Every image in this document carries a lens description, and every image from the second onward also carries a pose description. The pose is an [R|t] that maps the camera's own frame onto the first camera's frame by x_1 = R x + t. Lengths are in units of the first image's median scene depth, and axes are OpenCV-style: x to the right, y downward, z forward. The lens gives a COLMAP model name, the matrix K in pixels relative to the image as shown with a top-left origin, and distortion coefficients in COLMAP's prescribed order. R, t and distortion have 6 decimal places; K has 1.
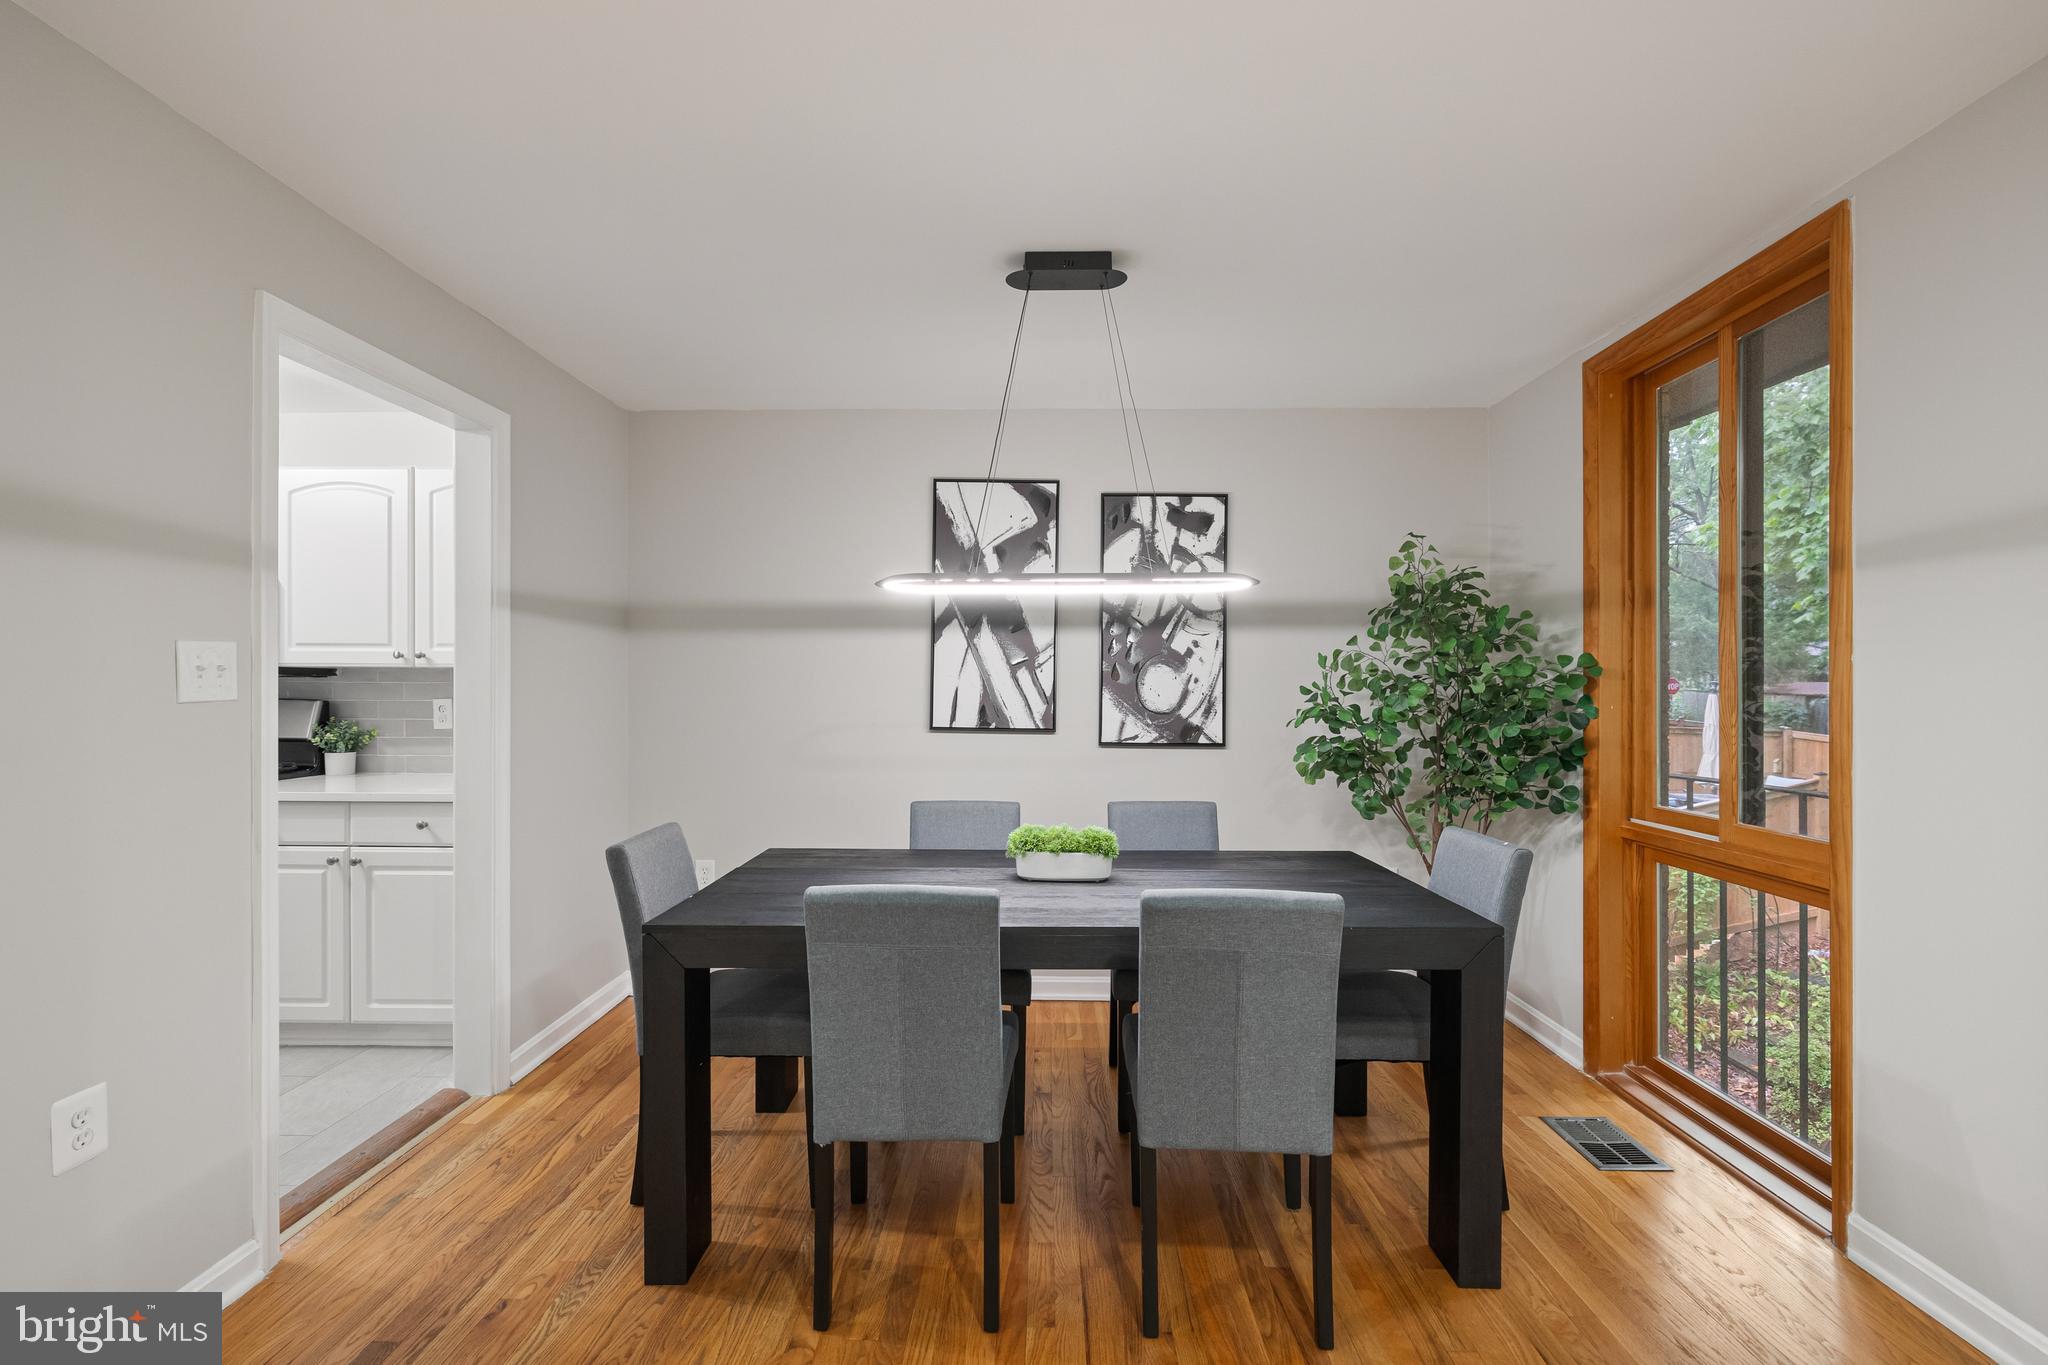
lens RADIAL K [[879.0, 0, 1037.7], [0, 879.0, 695.8], [0, 0, 1]] dist [-0.001473, 0.002024]
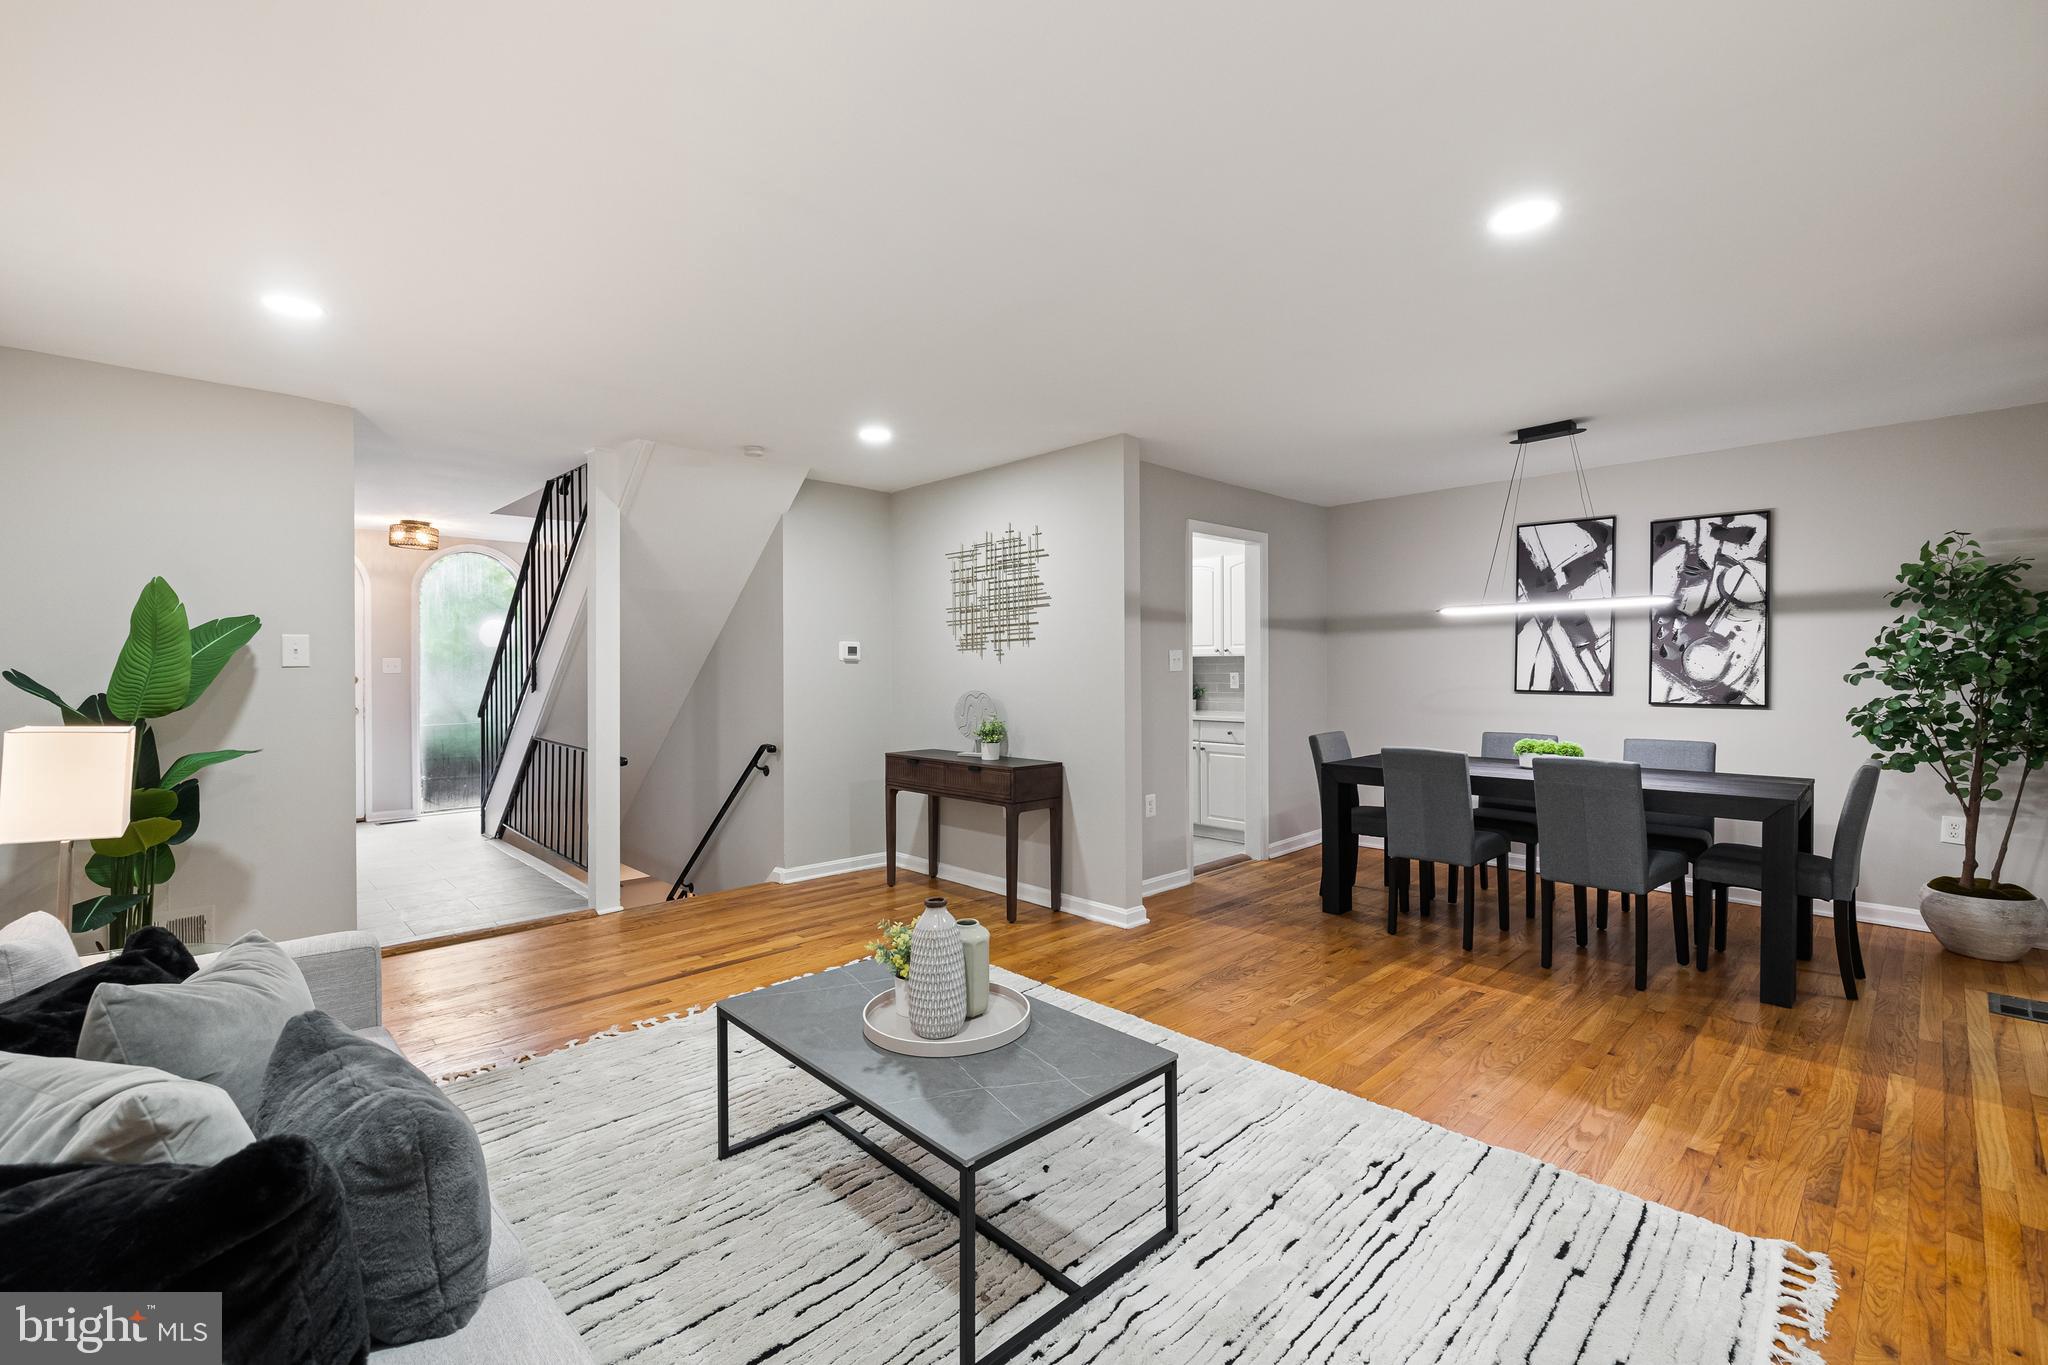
lens RADIAL K [[879.0, 0, 1022.5], [0, 879.0, 669.1], [0, 0, 1]] dist [-0.001473, 0.002024]
pose [[0.698364, -0.005276, -0.715723, 0.371436], [0.000932, 0.999979, -0.006463, 0.008891], [0.715742, 0.003847, 0.698355, -0.670561]]
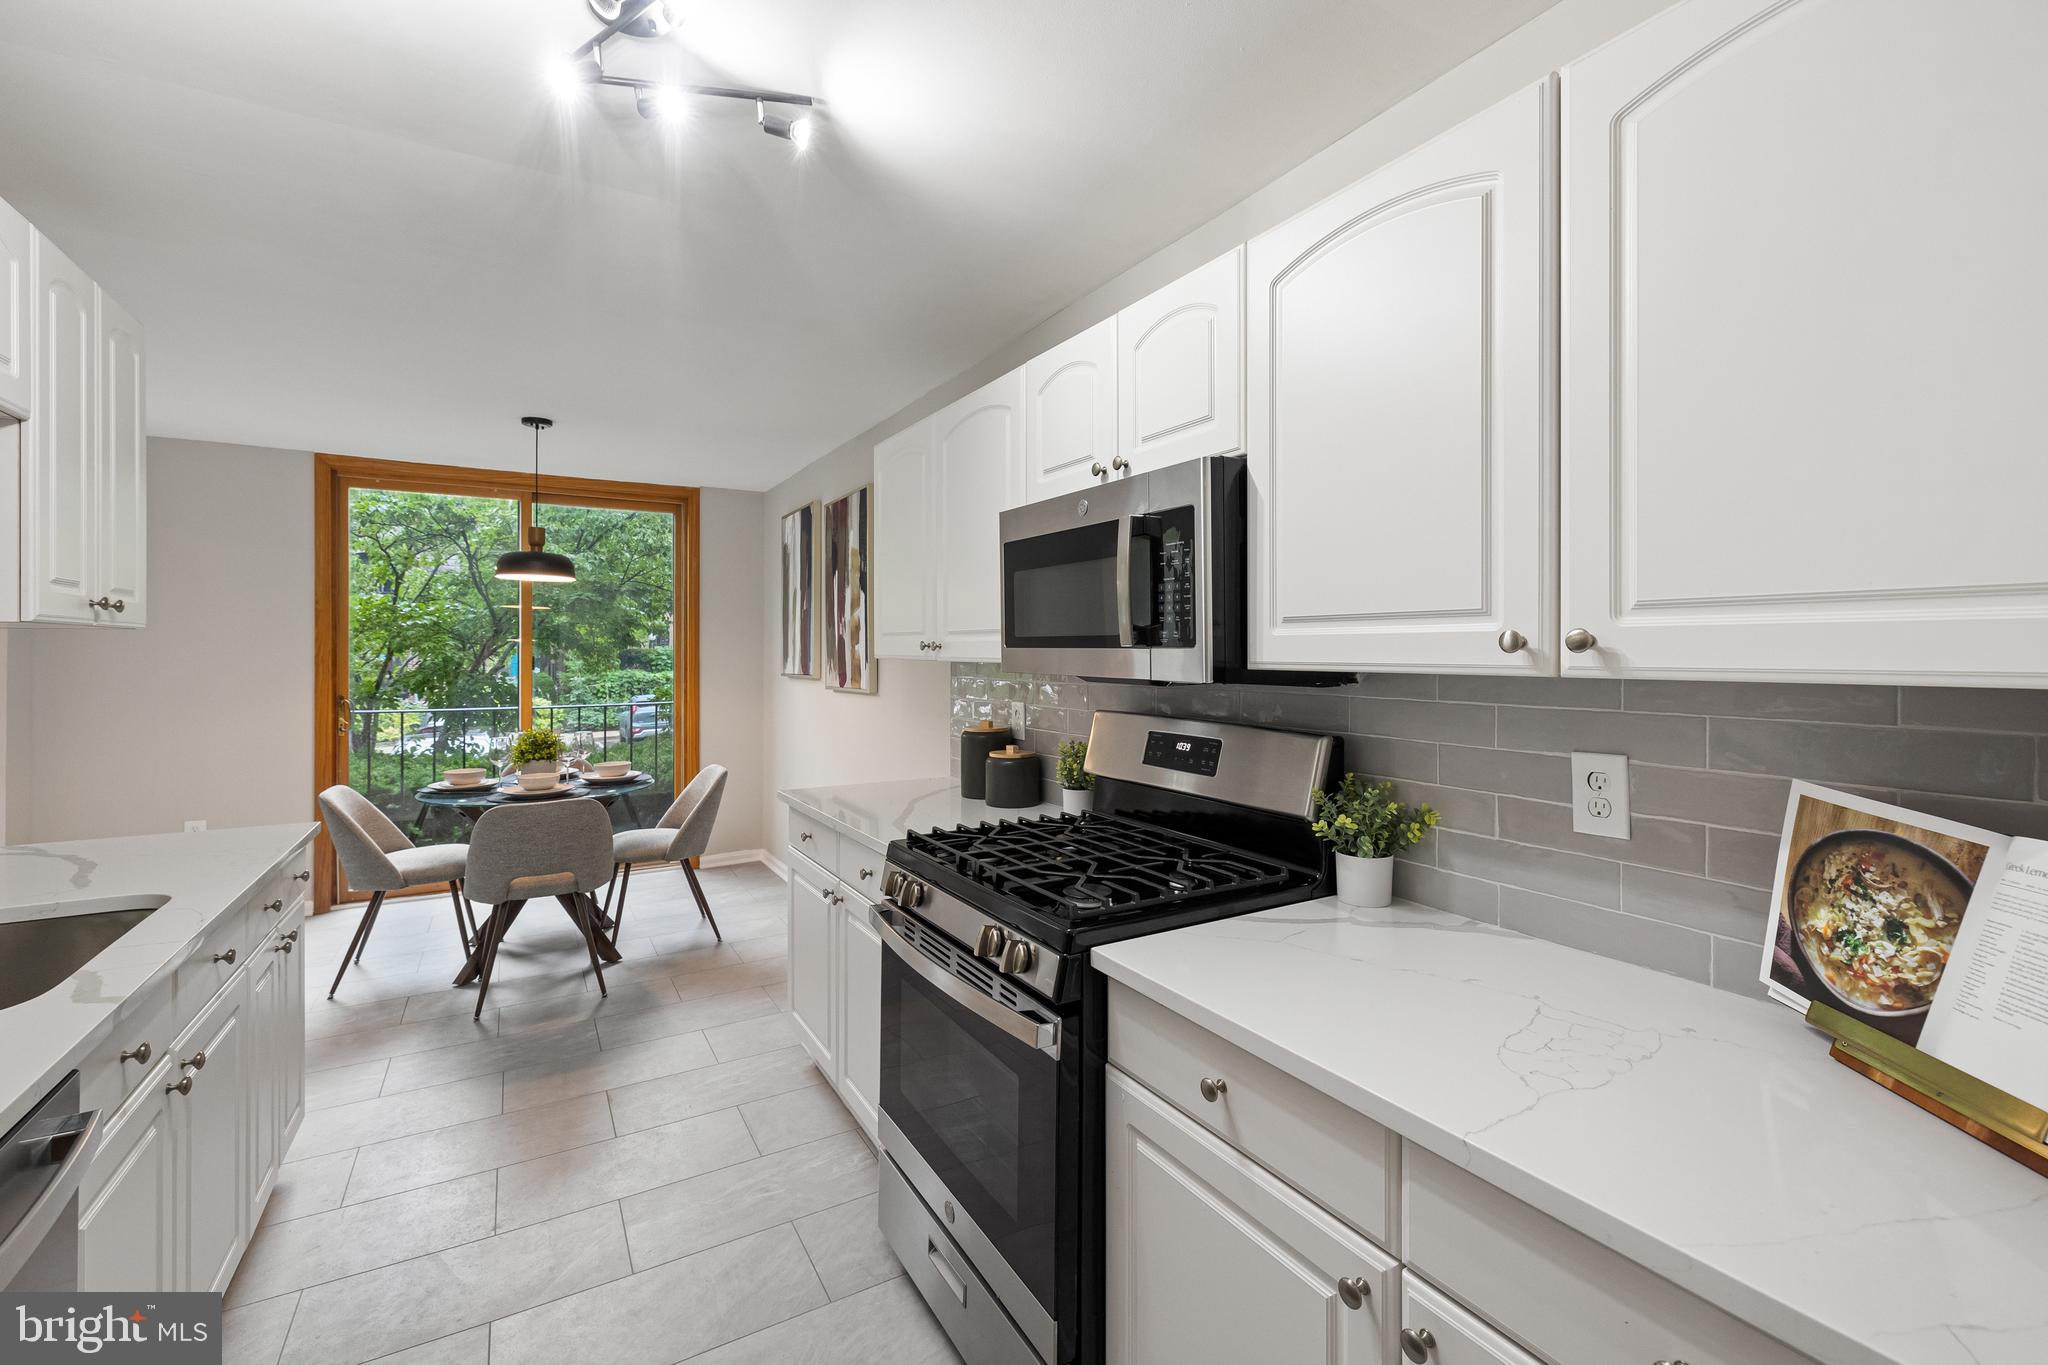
lens RADIAL K [[879.0, 0, 1014.5], [0, 879.0, 650.5], [0, 0, 1]] dist [-0.001473, 0.002024]
pose [[0.510204, -0.004779, -0.860040, -0.492992], [-0.002168, 0.999974, -0.006843, -0.037162], [0.860051, 0.005356, 0.510181, 0.610546]]
